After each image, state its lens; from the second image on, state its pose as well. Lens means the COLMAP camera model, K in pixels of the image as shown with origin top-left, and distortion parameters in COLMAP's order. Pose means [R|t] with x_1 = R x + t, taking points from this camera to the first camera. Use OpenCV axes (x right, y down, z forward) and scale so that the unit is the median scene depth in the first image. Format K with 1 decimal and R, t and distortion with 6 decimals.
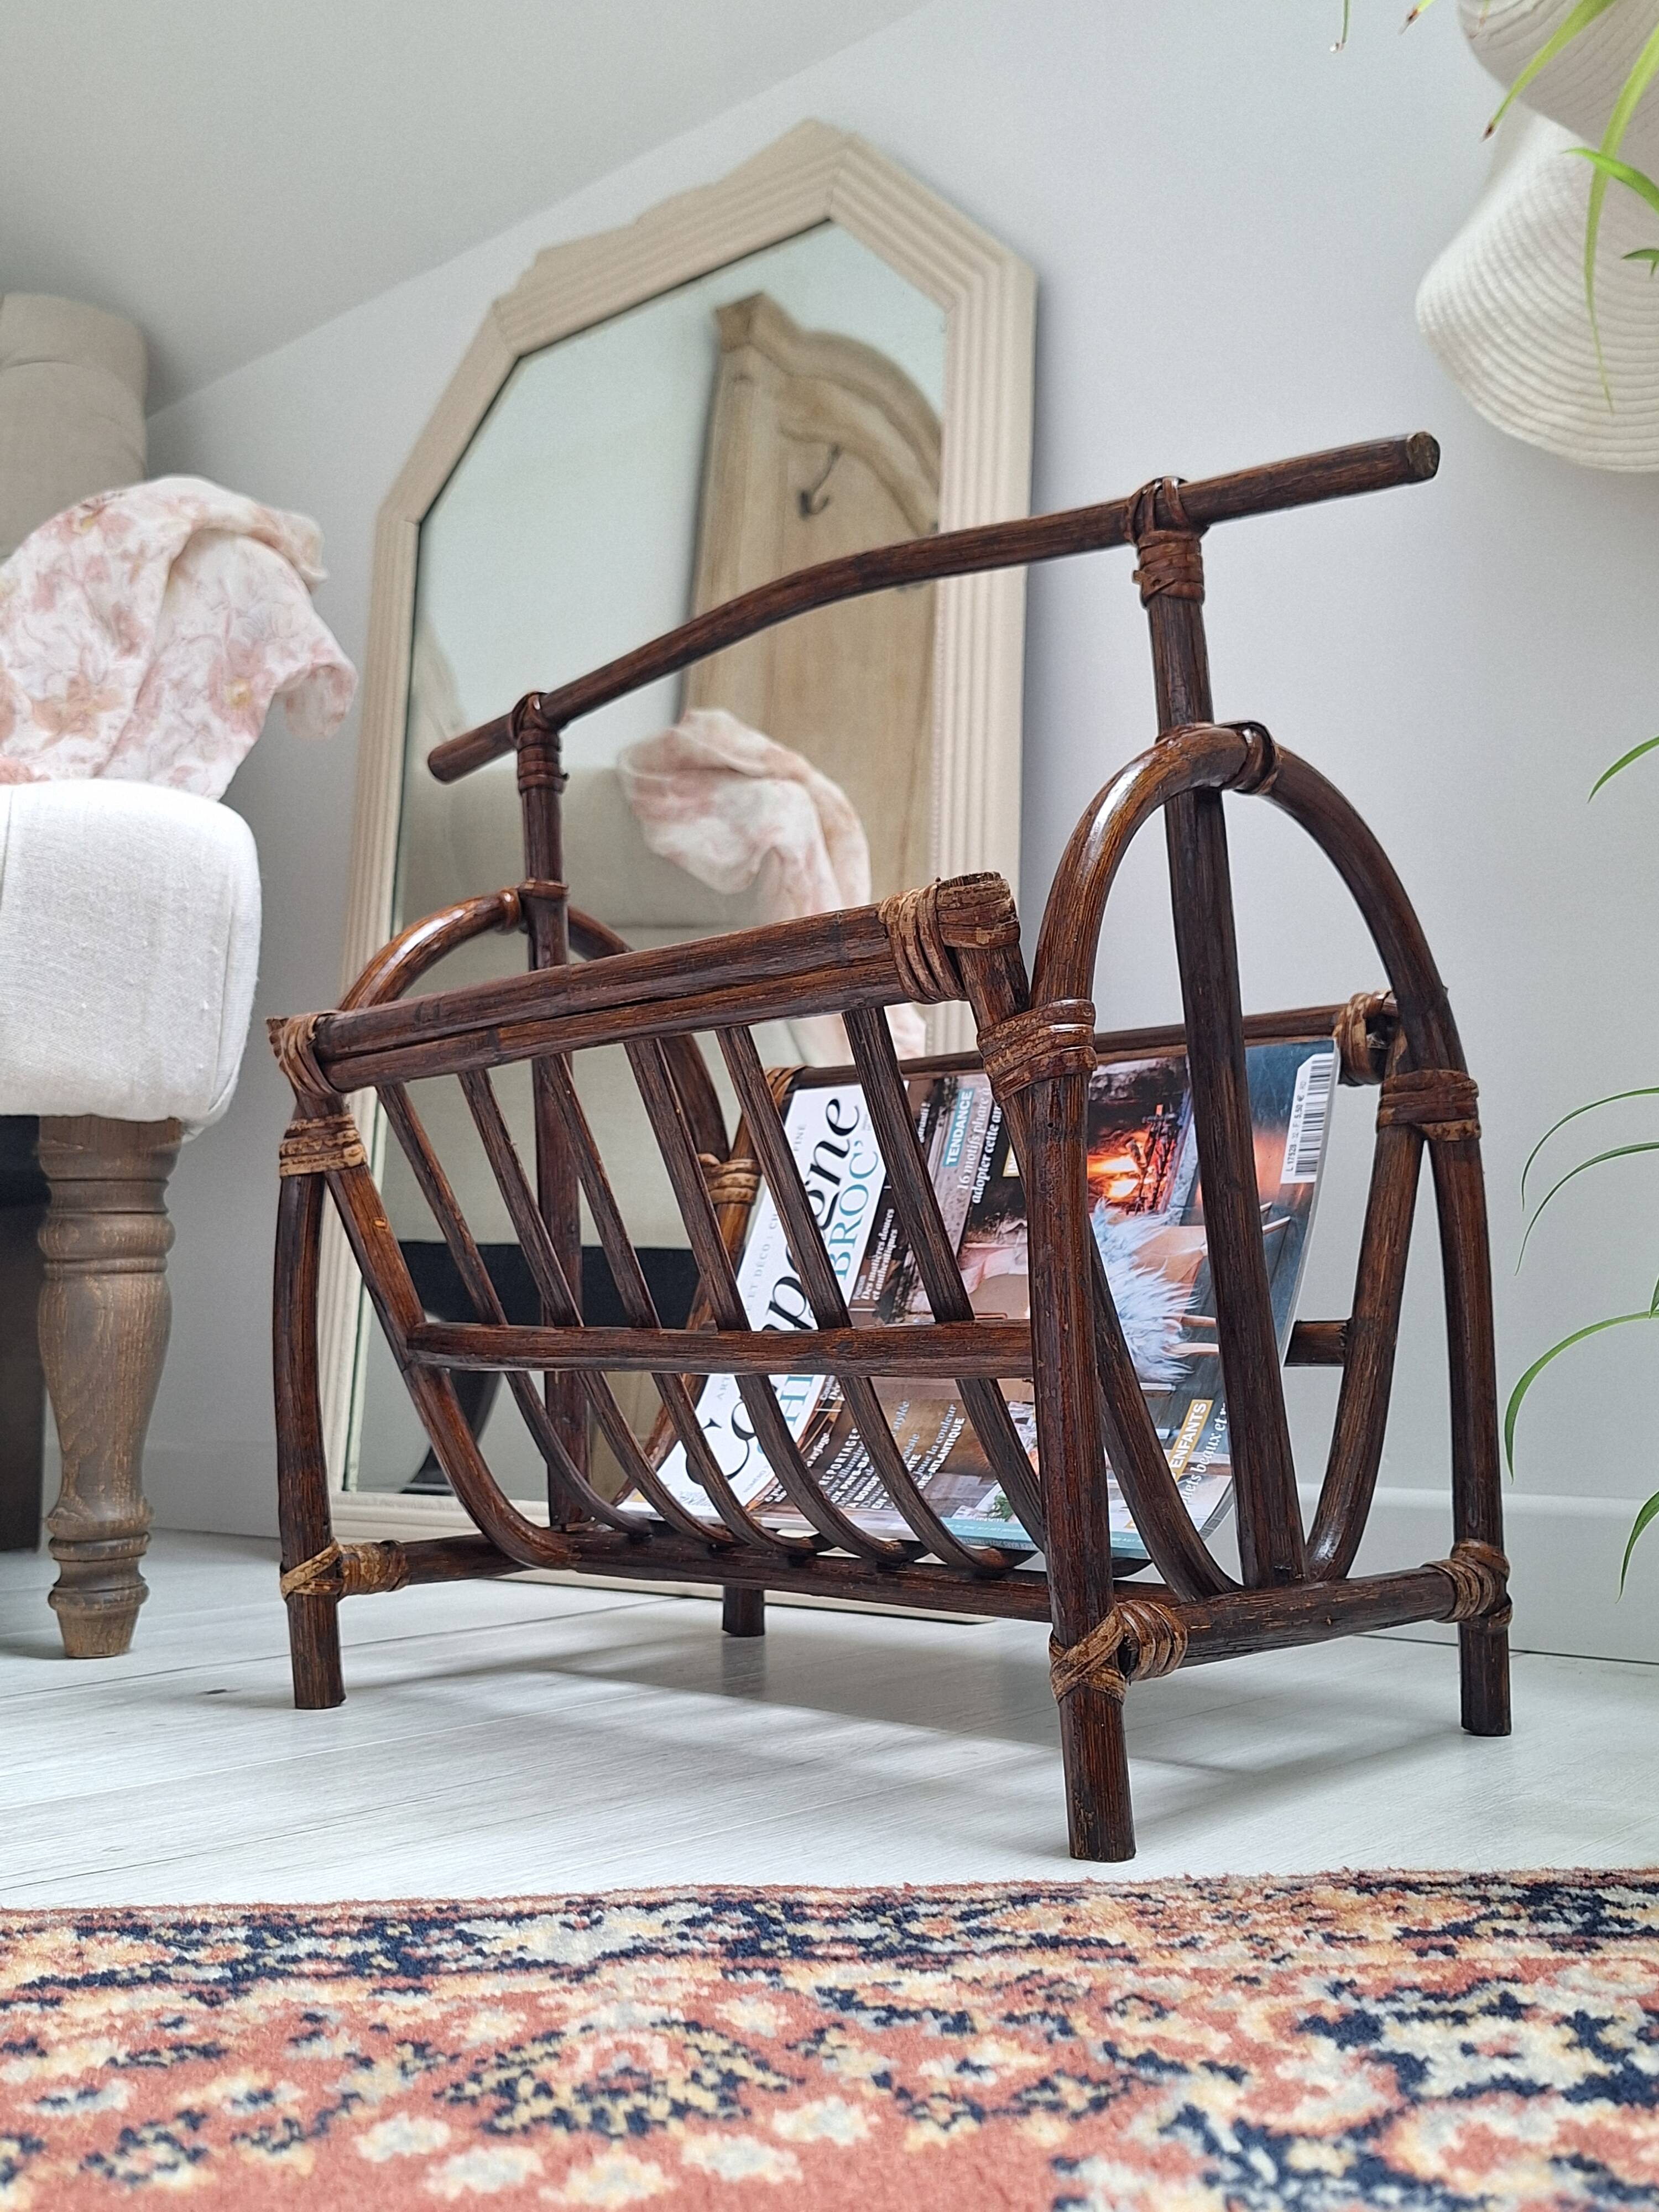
lens RADIAL K [[2127.3, 0, 839.0], [0, 2127.3, 1087.4], [0, 0, 1]] dist [0.053649, 0.000000]
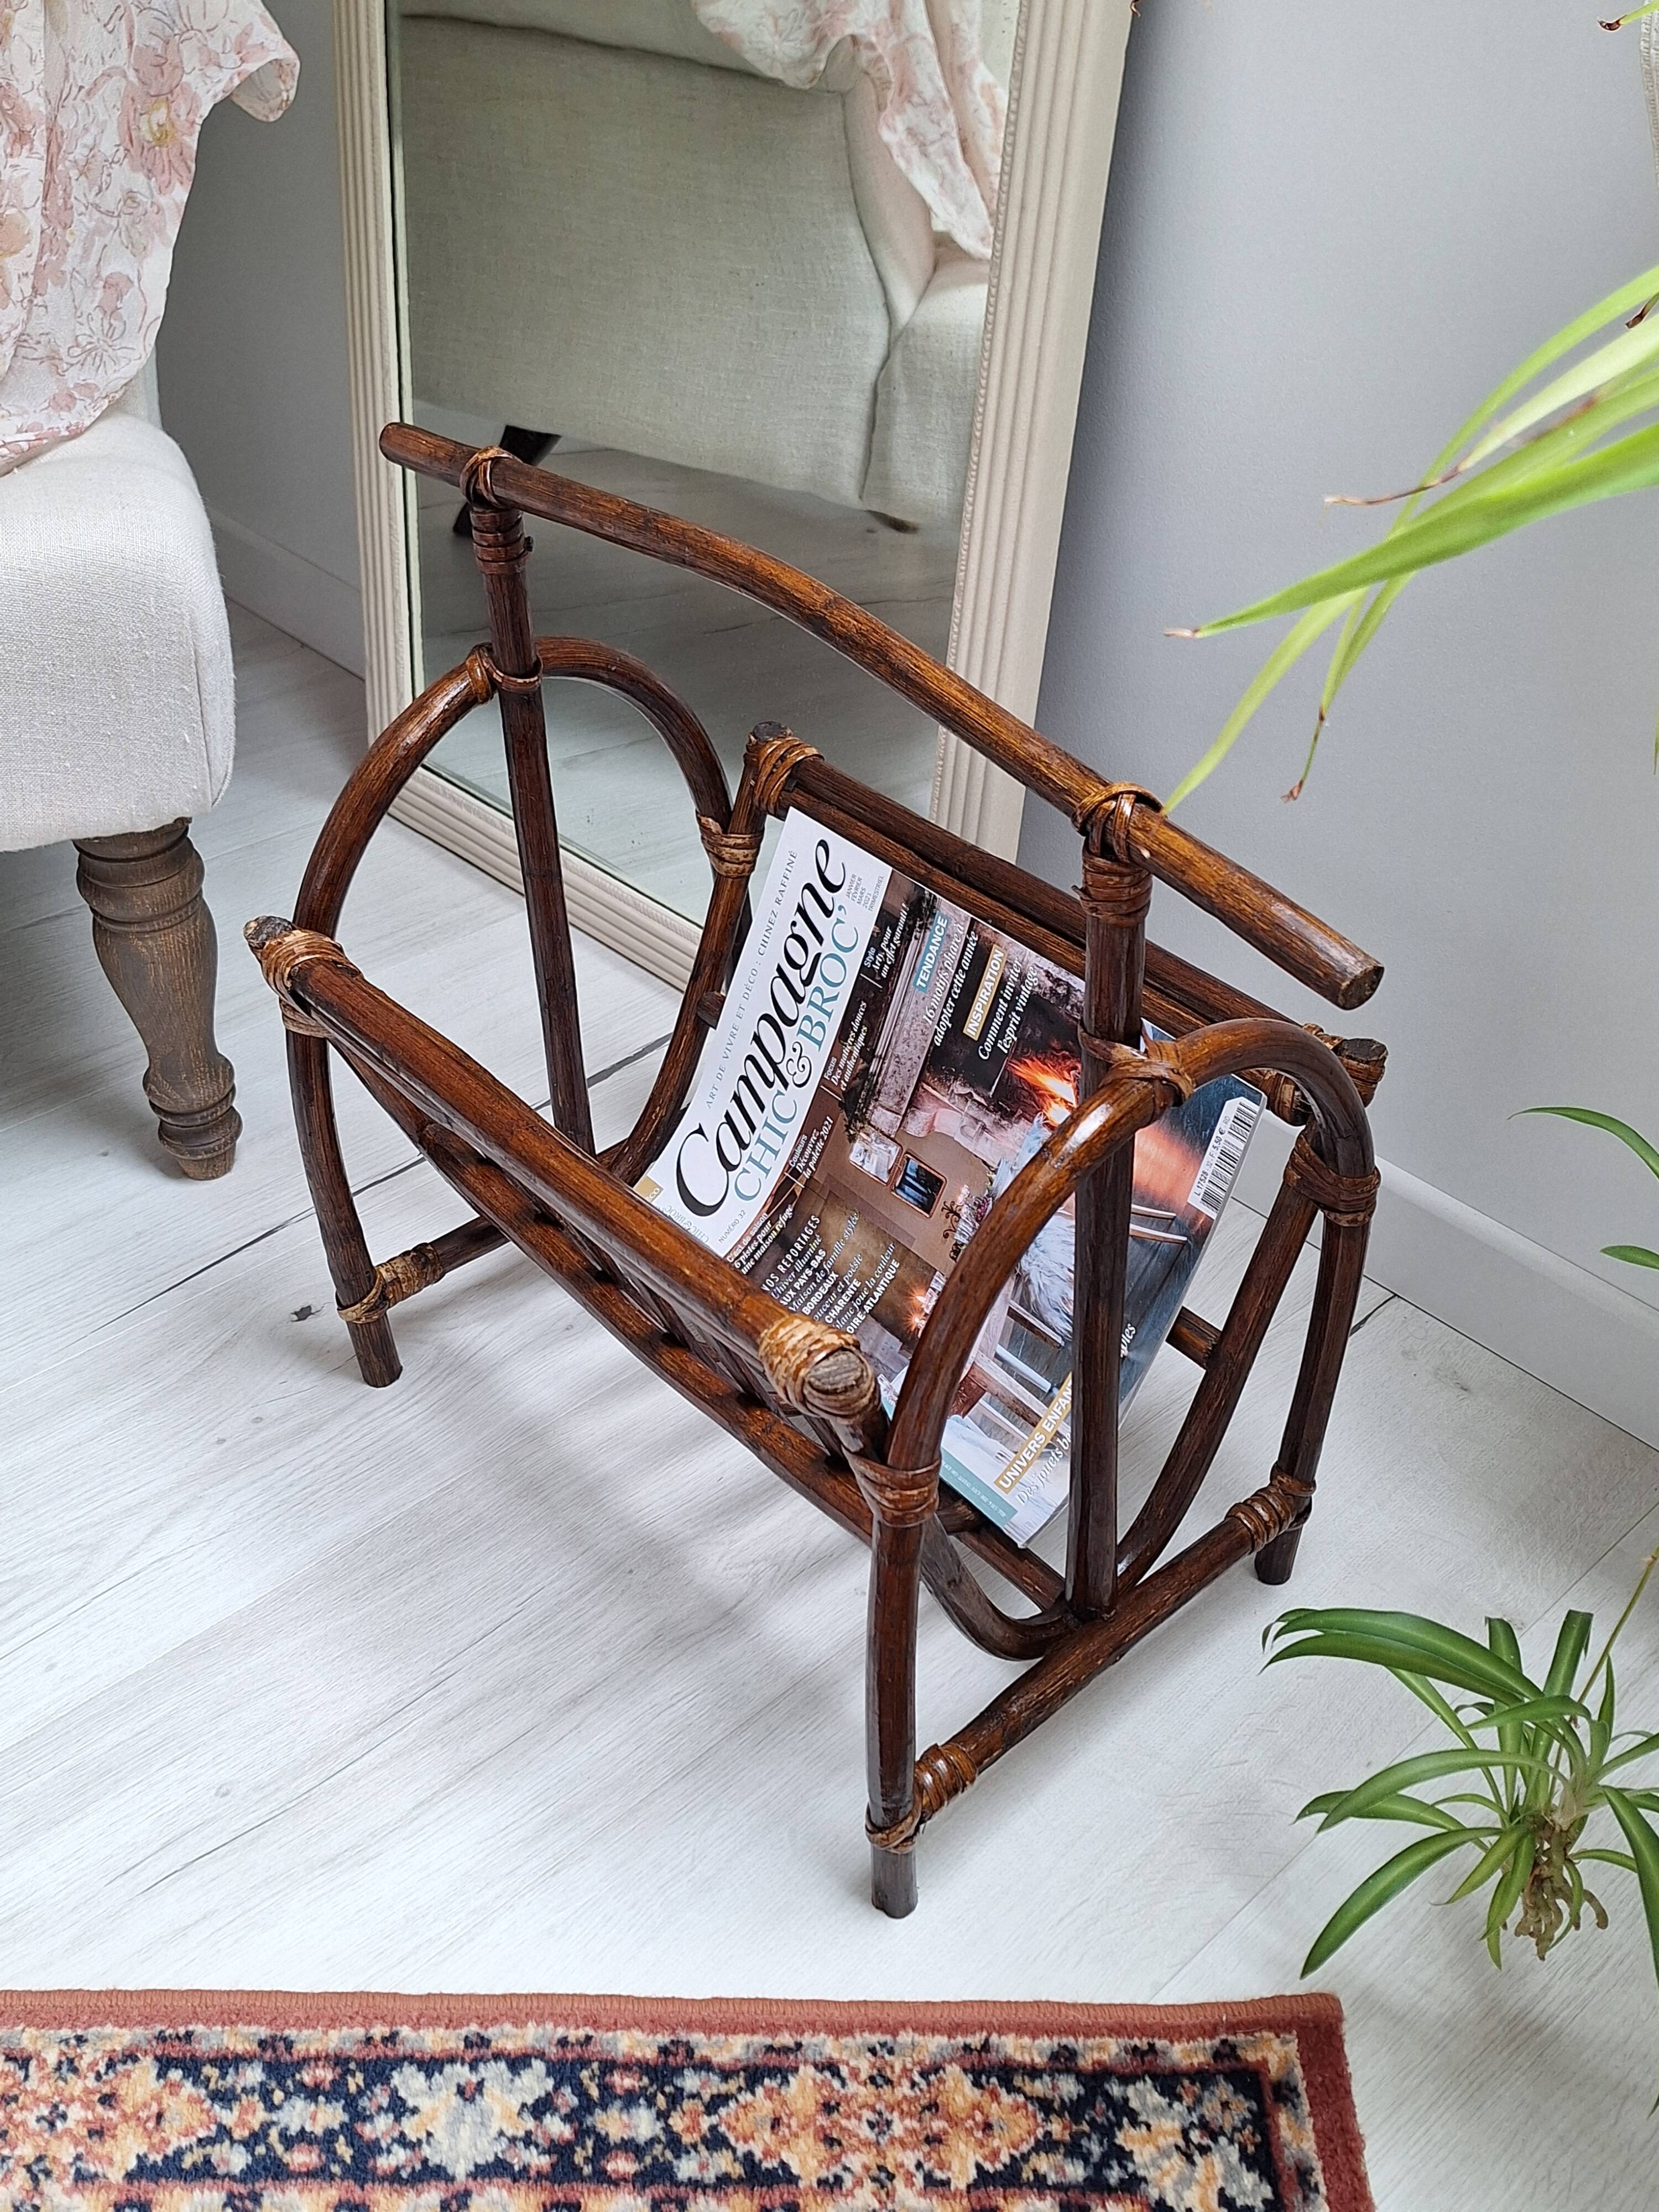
lens RADIAL K [[2127.3, 0, 850.9], [0, 2127.3, 1133.4], [0, 0, 1]] dist [0.053649, 0.000000]
pose [[0.995045, 0.085346, -0.051012, 0.081224], [-0.024732, 0.709370, 0.704402, -0.670923], [0.096304, -0.699650, 0.707965, 0.220516]]
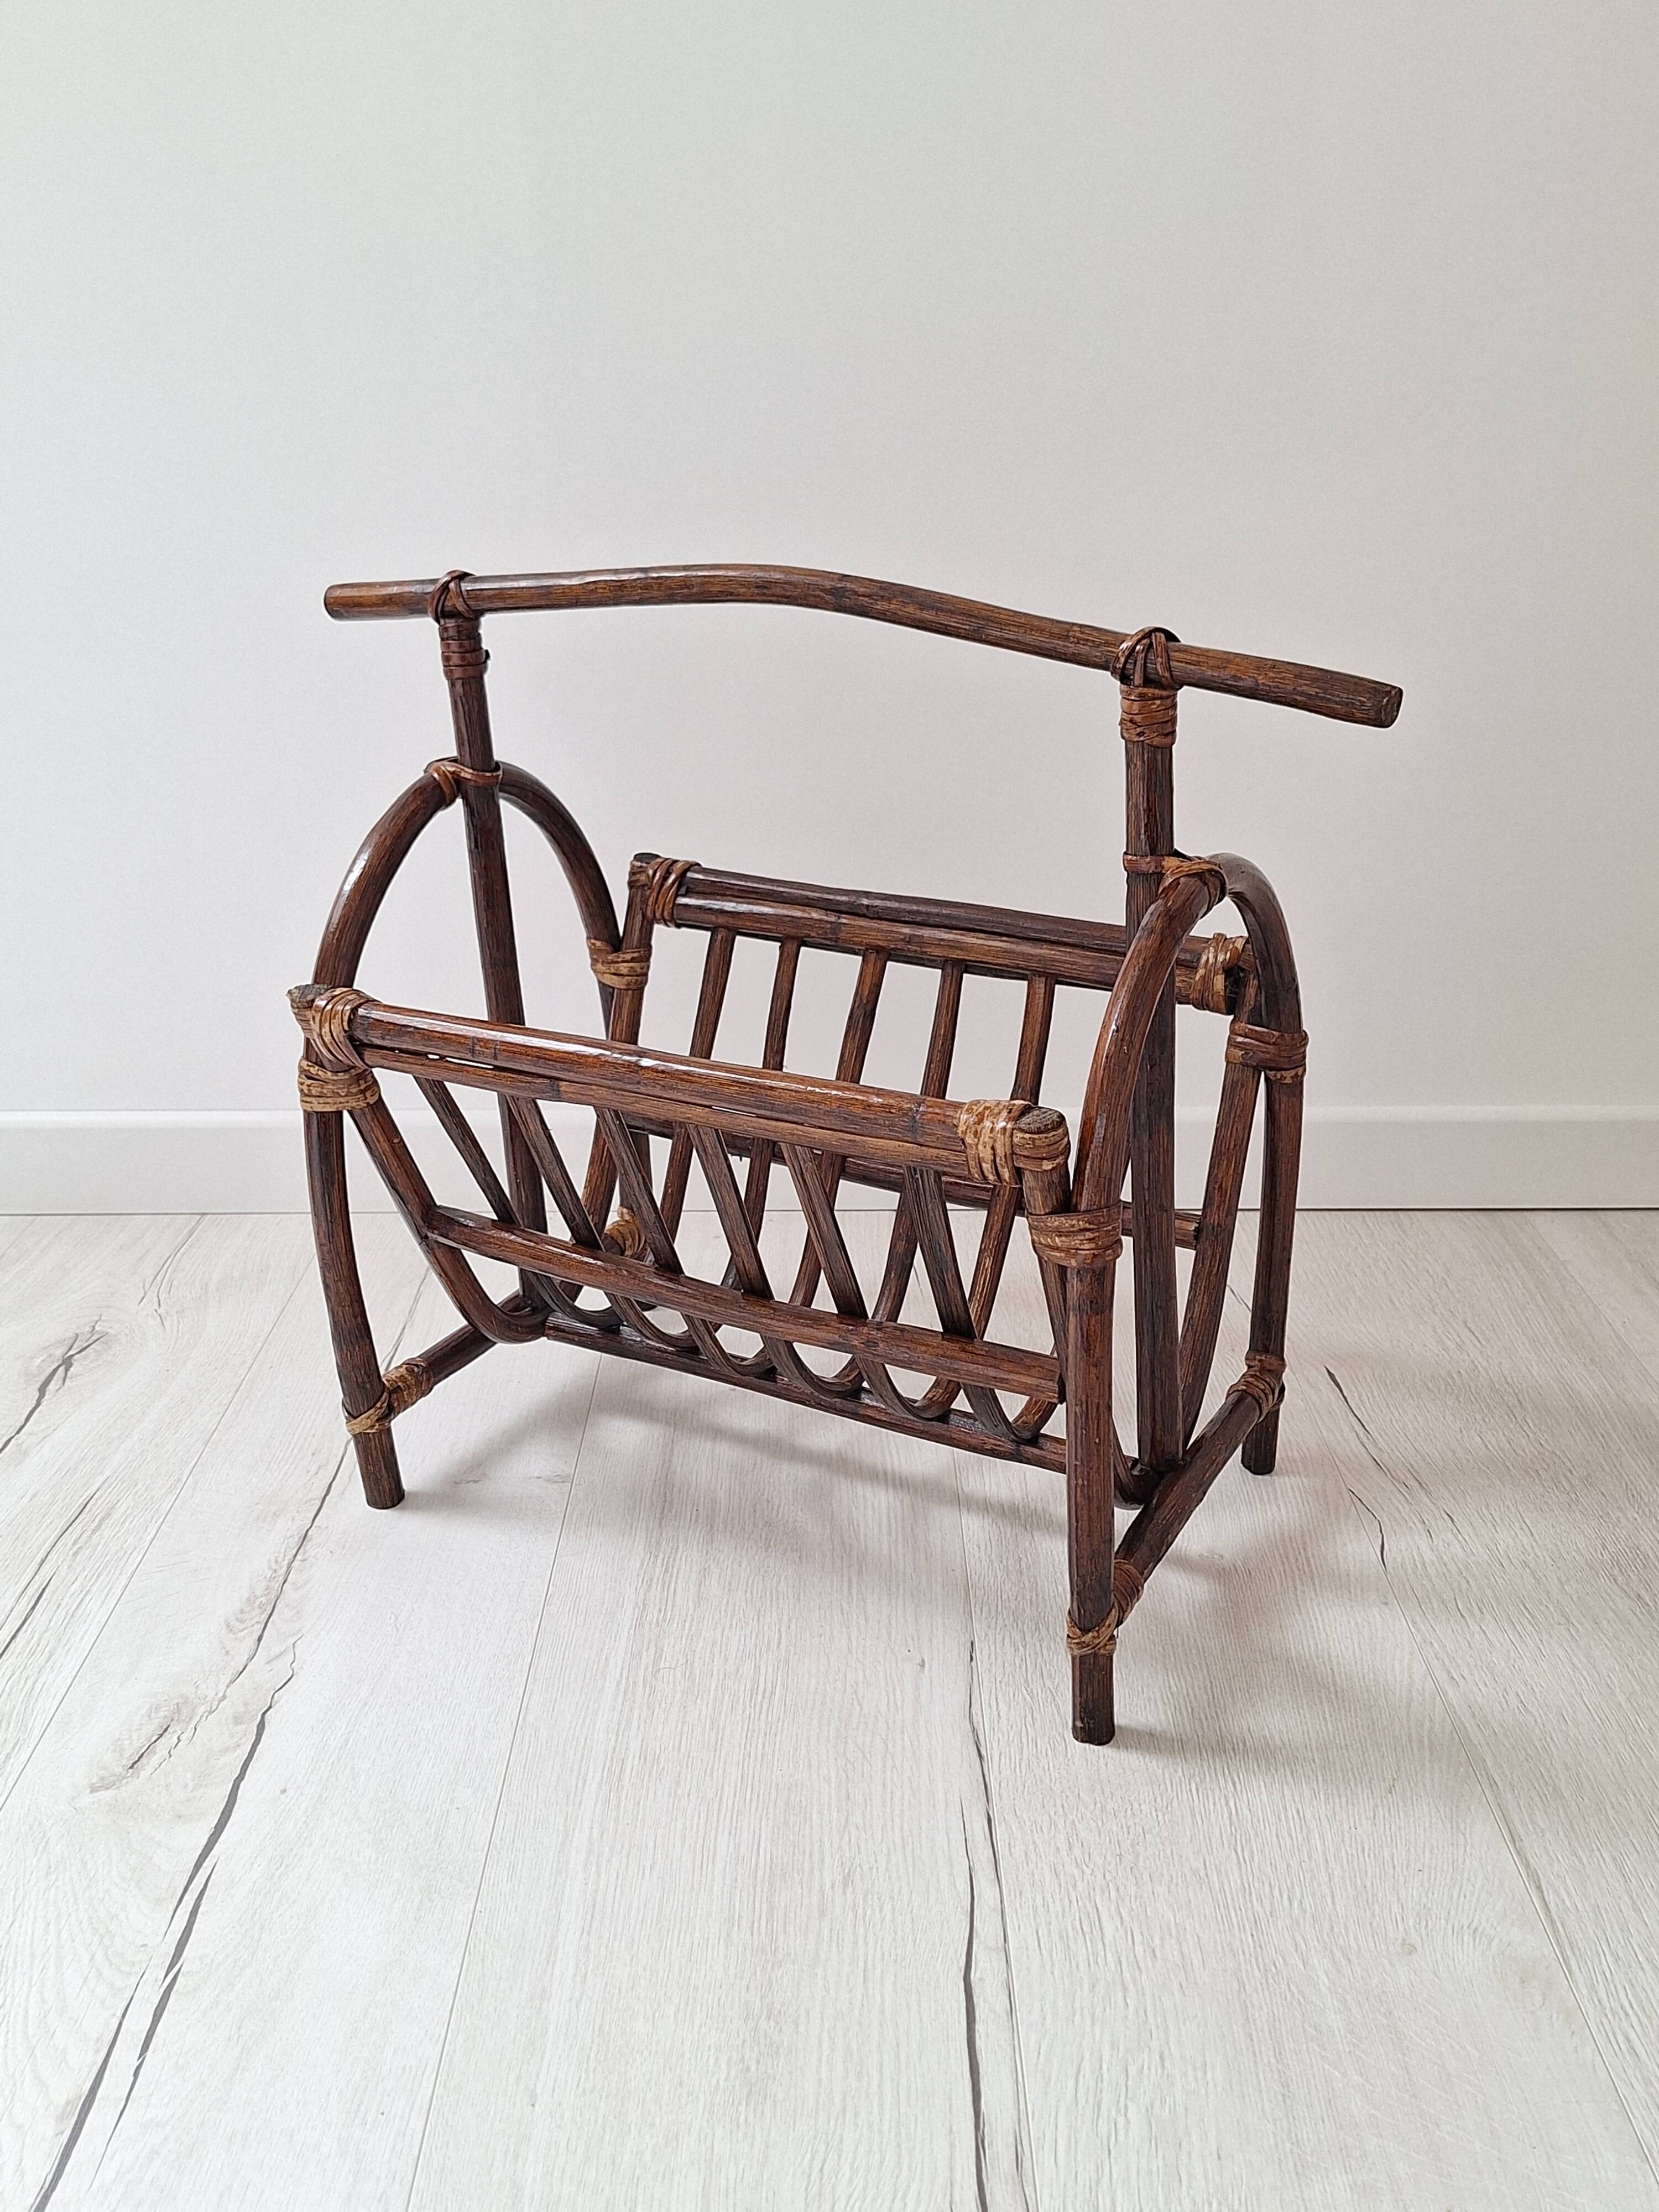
lens RADIAL K [[2124.2, 0, 855.5], [0, 2124.2, 1134.9], [0, 0, 1]] dist [0.056187, 0.000000]
pose [[0.967193, -0.079318, 0.241344, -0.246977], [-0.043783, 0.883751, 0.465905, -0.475273], [-0.250243, -0.461187, 0.851284, -0.042040]]
